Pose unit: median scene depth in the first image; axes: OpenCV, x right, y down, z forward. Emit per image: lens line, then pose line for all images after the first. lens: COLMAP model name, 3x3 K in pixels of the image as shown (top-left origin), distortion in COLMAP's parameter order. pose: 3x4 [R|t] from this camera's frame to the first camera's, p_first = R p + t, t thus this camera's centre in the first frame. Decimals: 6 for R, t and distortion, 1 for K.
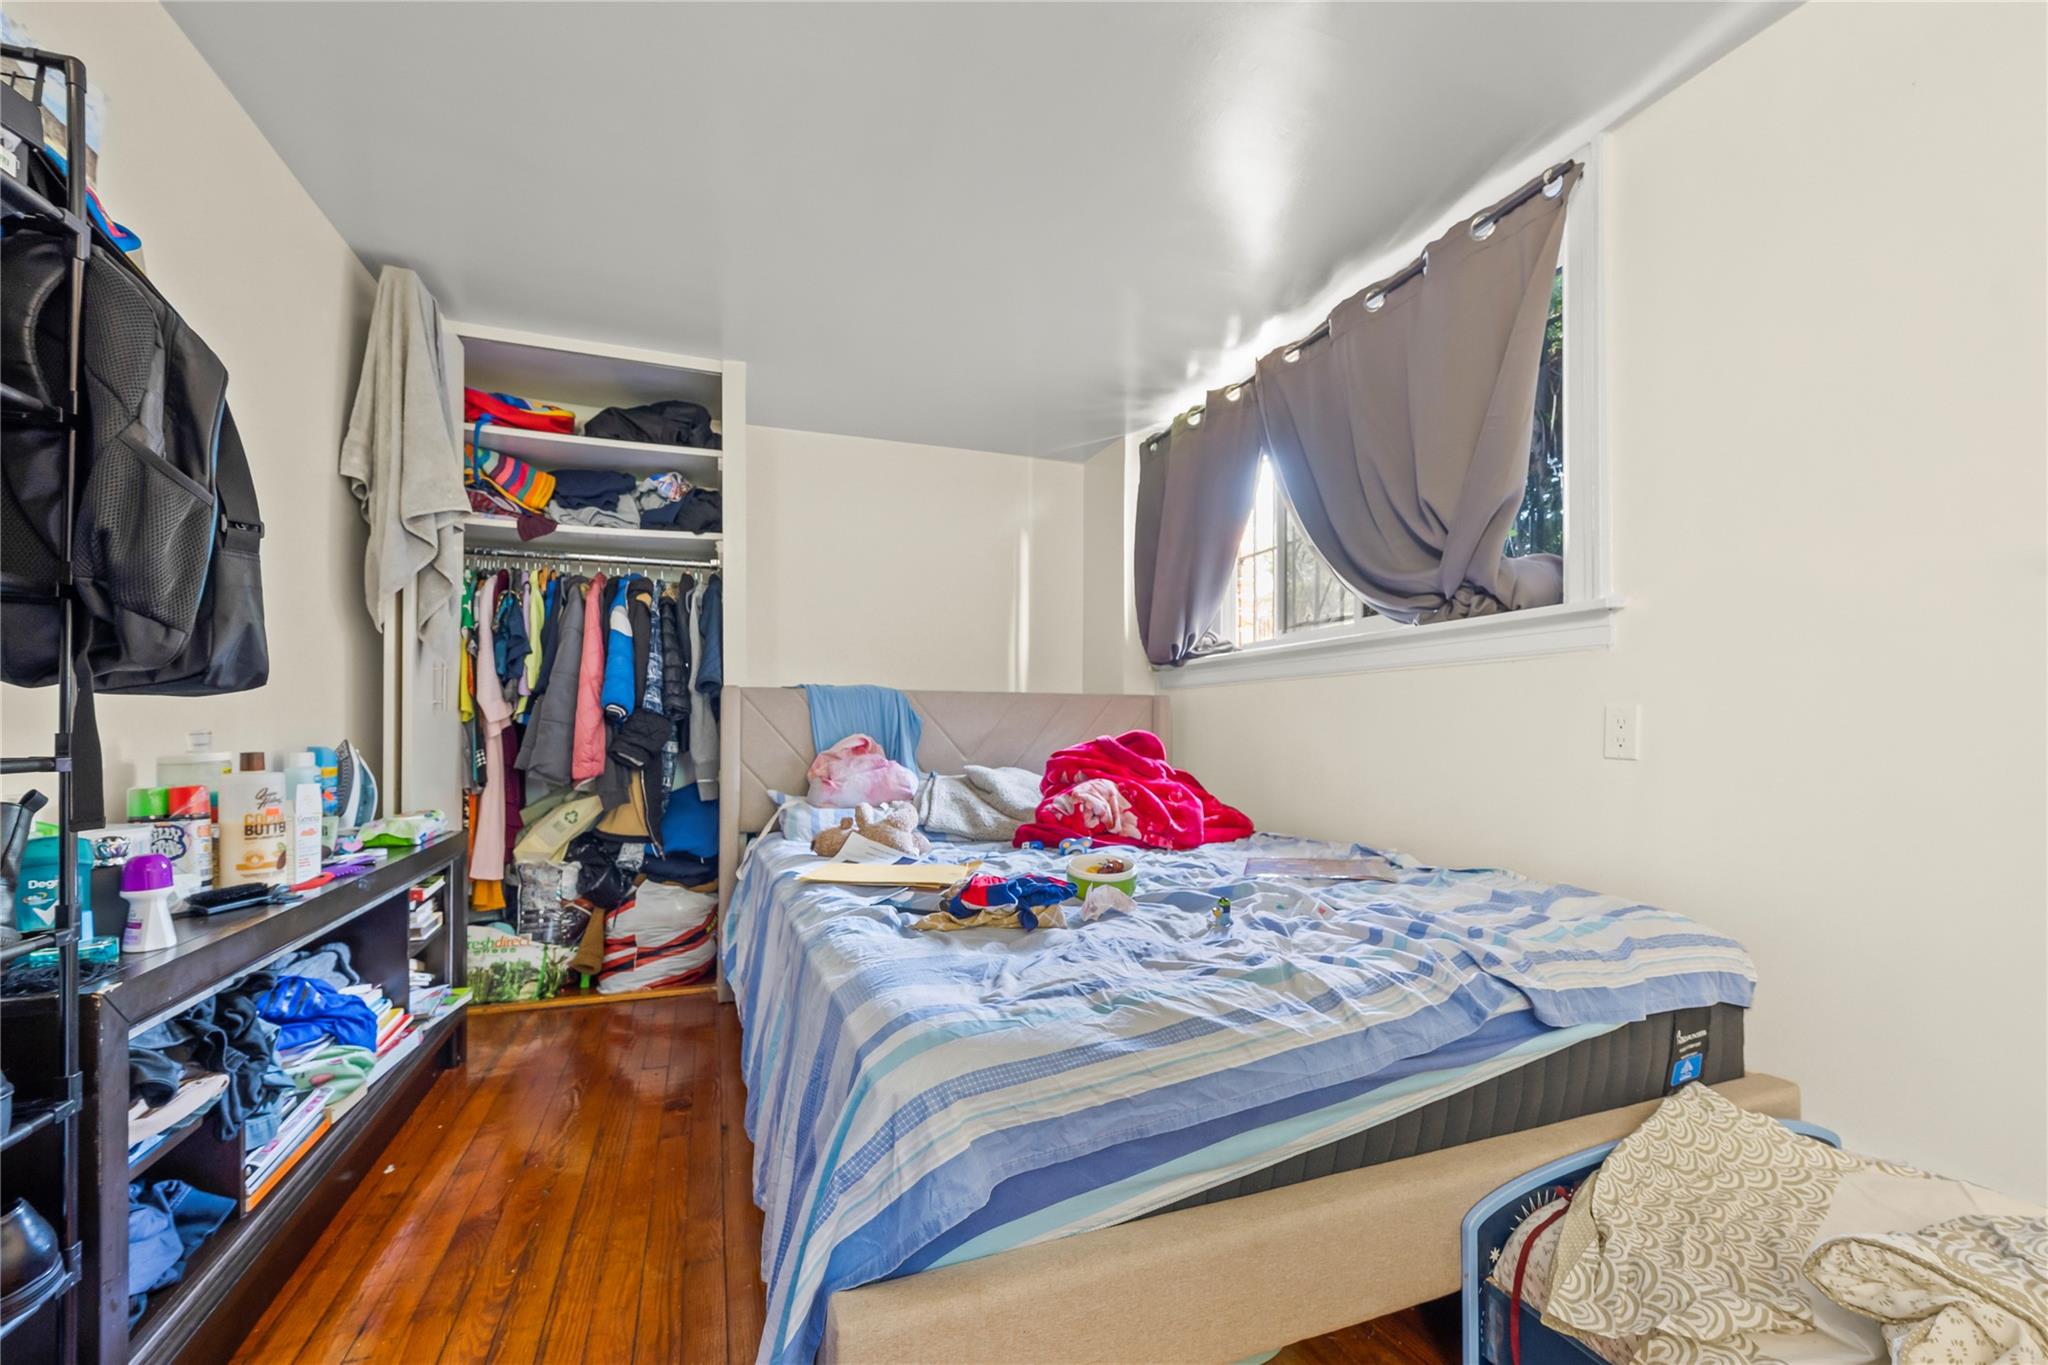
lens RADIAL K [[824.0, 0, 1023.6], [0, 824.0, 714.9], [0, 0, 1]] dist [0.005839, -0.000181]
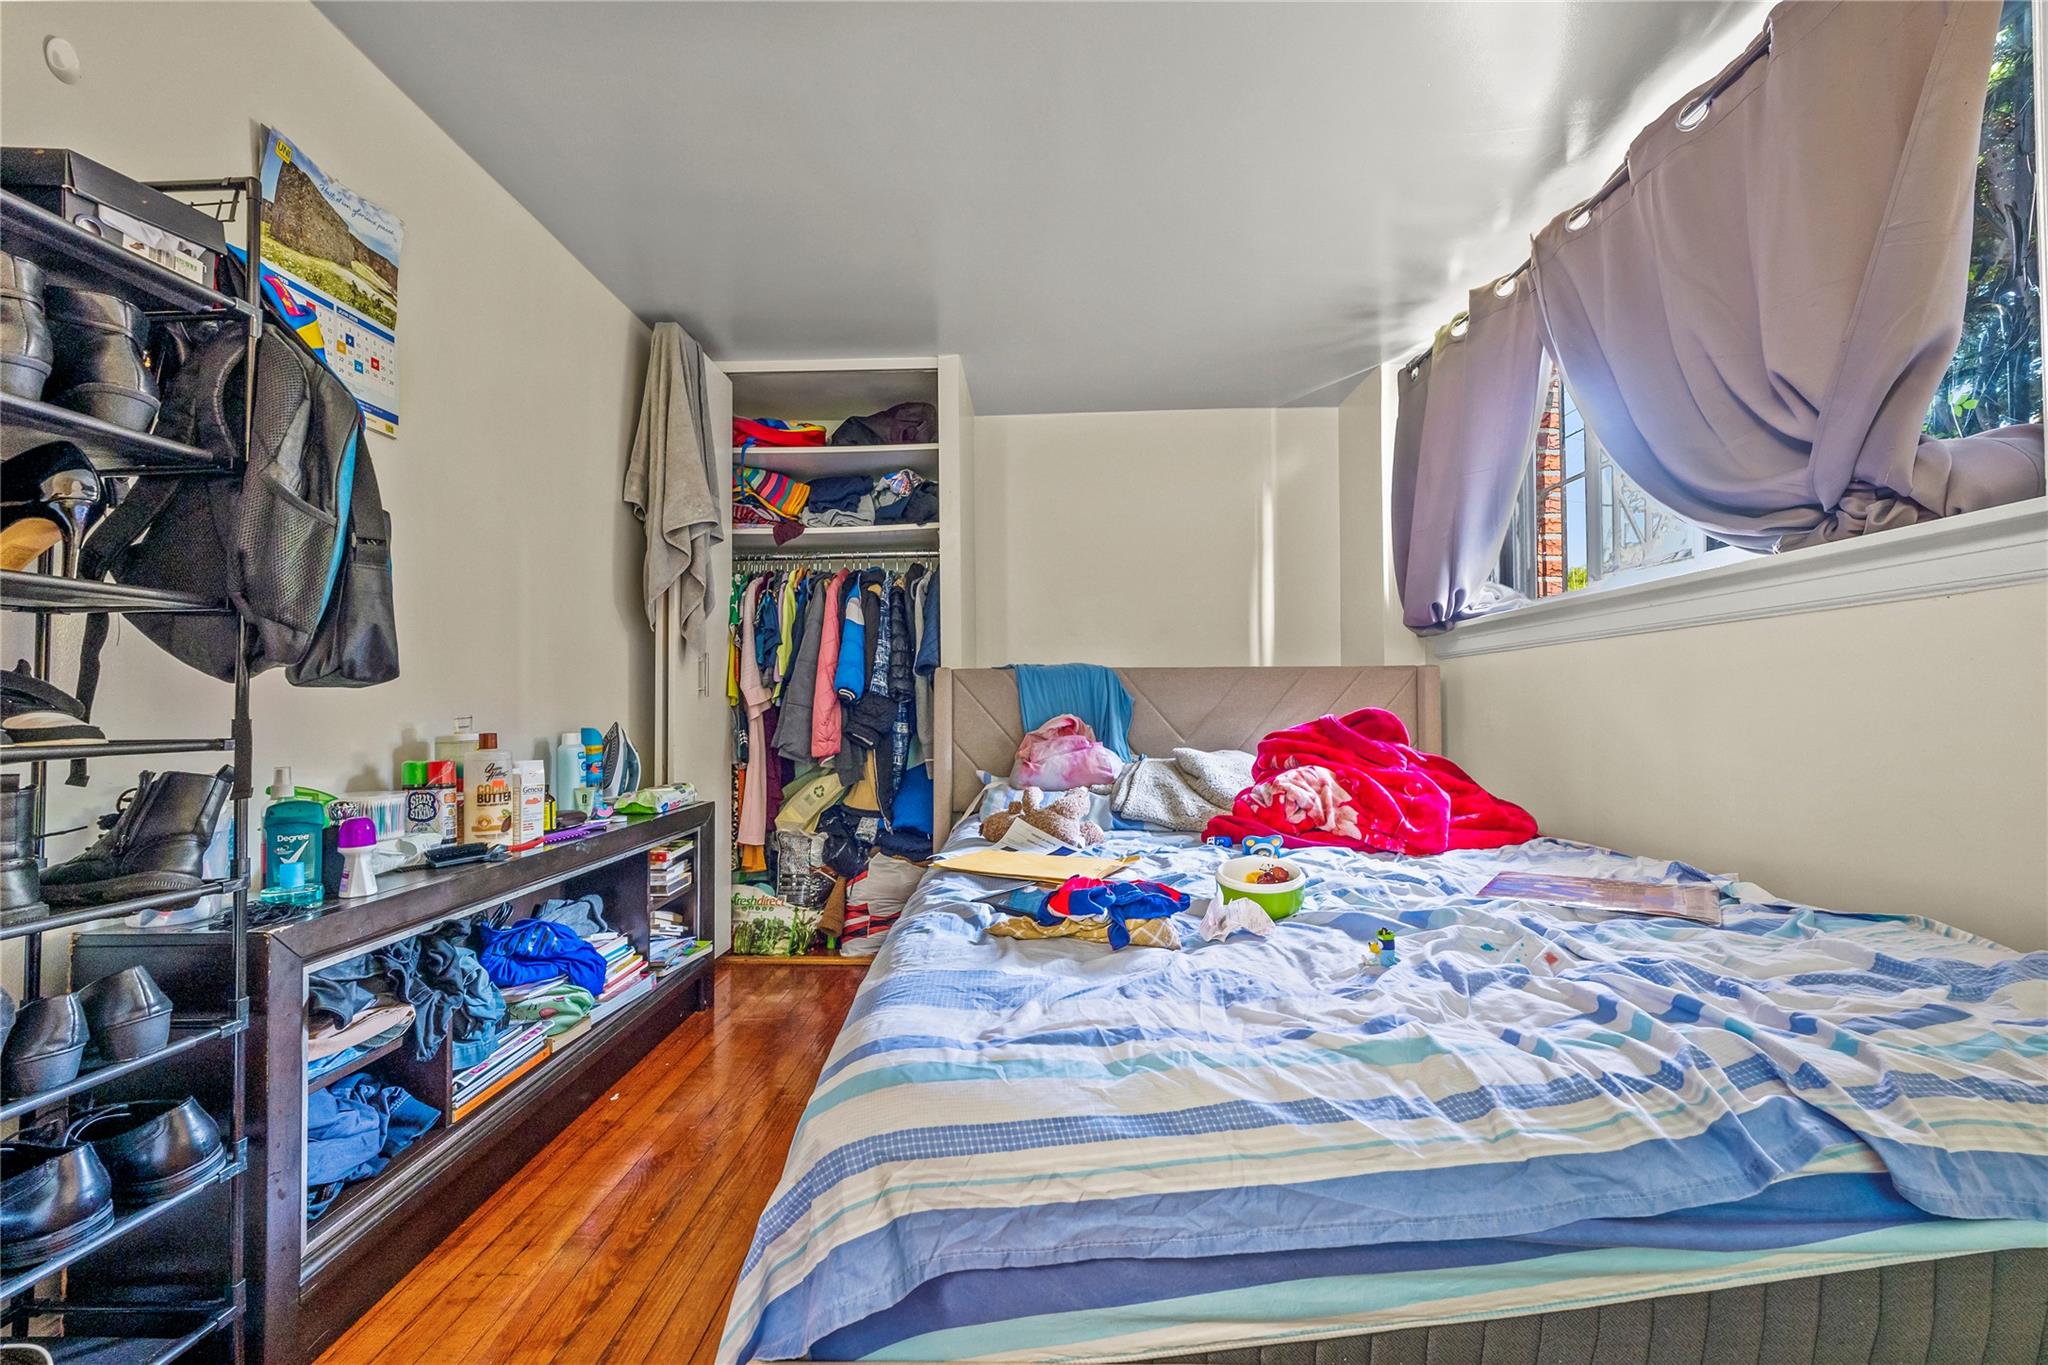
lens RADIAL K [[813.8, 0, 1024.0], [0, 813.8, 682.5], [0, 0, 1]] dist [0.004703, 0.000055]
pose [[0.925986, -0.021387, -0.376952, 0.156240], [0.015777, 0.999714, -0.017962, 0.003123], [0.377228, 0.010685, 0.926059, 0.128096]]
